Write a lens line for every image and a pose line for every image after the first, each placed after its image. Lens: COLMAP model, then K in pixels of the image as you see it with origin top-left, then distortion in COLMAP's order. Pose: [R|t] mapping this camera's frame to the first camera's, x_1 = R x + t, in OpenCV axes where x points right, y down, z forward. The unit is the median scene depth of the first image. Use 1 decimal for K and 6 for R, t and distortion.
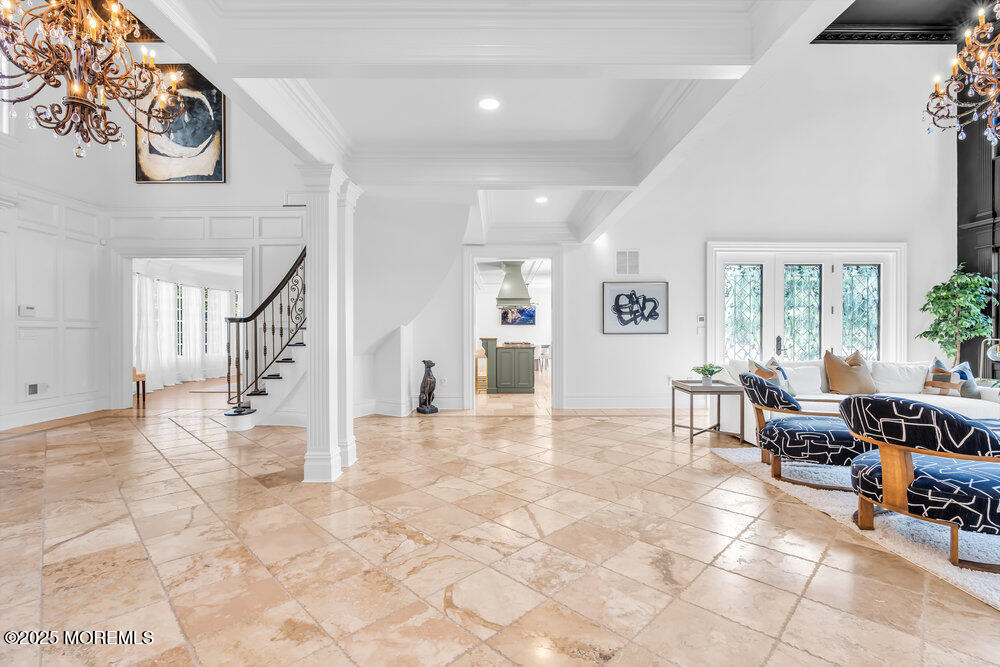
lens RADIAL K [[406.1, 0, 500.3], [0, 406.1, 336.3], [0, 0, 1]] dist [-0.001917, -0.000069]
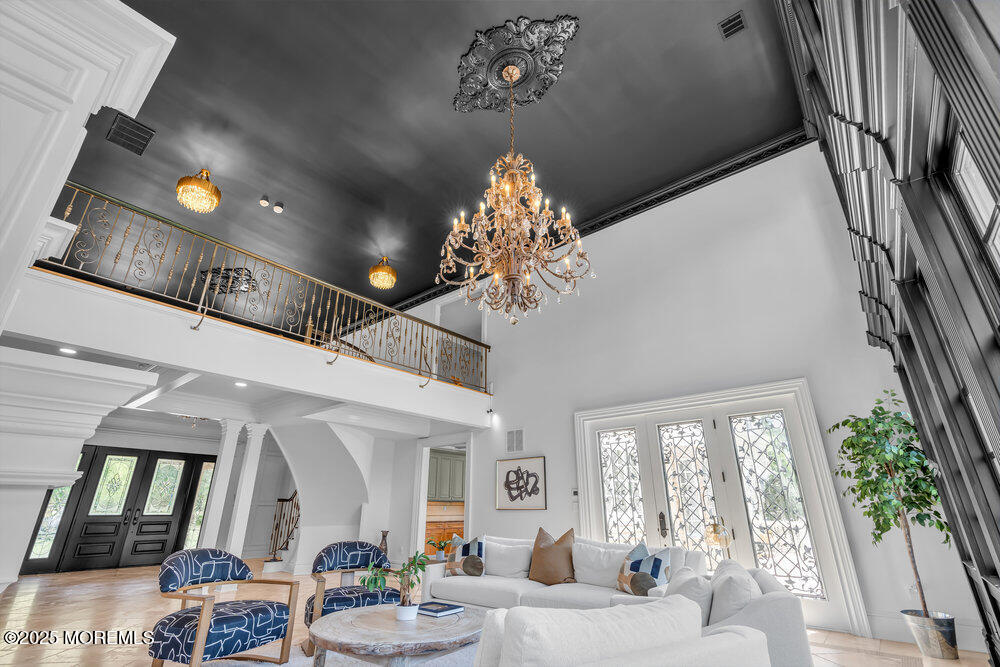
lens RADIAL K [[445.1, 0, 500.2], [0, 445.1, 334.1], [0, 0, 1]] dist [-0.020930, 0.001518]
pose [[0.764867, -0.235604, -0.599558, 1.078004], [-0.003503, 0.929183, -0.369603, -0.003606], [0.644179, 0.284797, 0.709876, 0.031179]]
